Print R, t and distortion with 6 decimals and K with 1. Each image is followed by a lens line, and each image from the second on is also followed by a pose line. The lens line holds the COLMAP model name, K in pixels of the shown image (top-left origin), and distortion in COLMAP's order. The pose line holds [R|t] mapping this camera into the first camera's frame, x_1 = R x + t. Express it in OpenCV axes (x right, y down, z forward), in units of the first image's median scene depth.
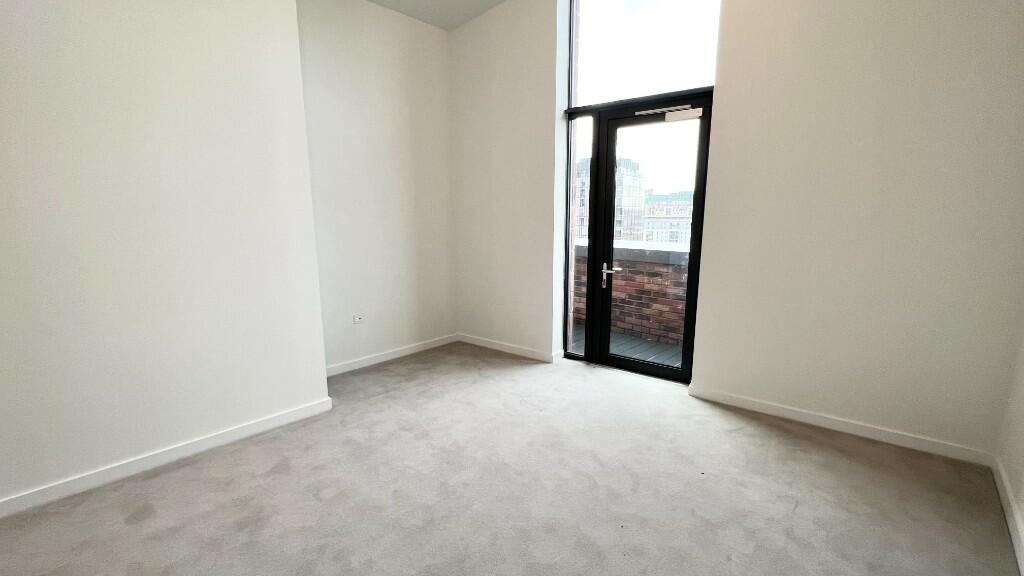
lens RADIAL K [[407.2, 0, 512.0], [0, 407.2, 288.0], [0, 0, 1]] dist [-0.001827, -0.000128]
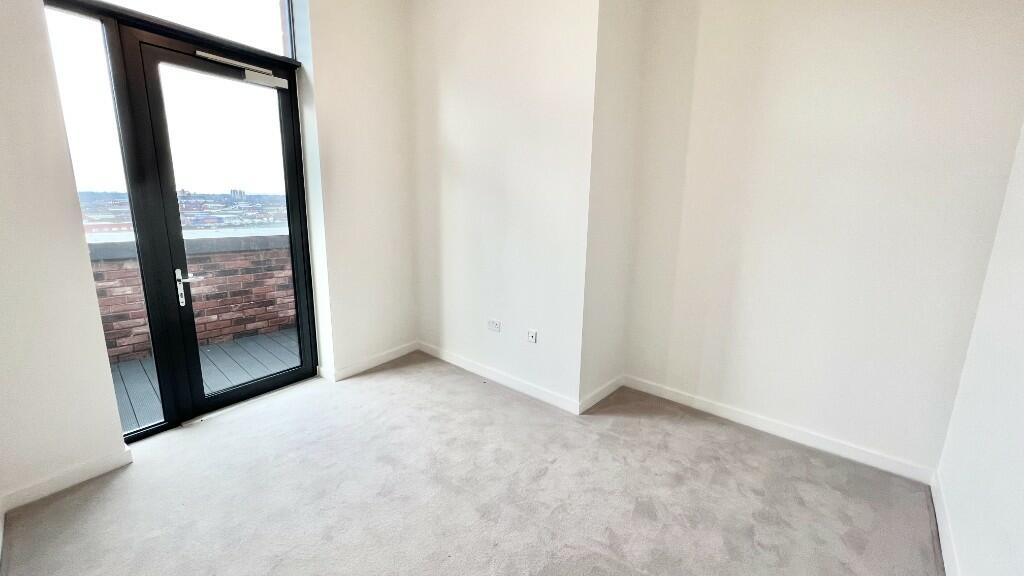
lens RADIAL K [[407.2, 0, 512.0], [0, 407.2, 288.0], [0, 0, 1]] dist [-0.001827, -0.000128]
pose [[-0.048108, -0.204157, 0.977755, -0.464285], [0.164356, 0.963928, 0.209357, -0.083518], [-0.985227, 0.170771, -0.012818, 0.497791]]
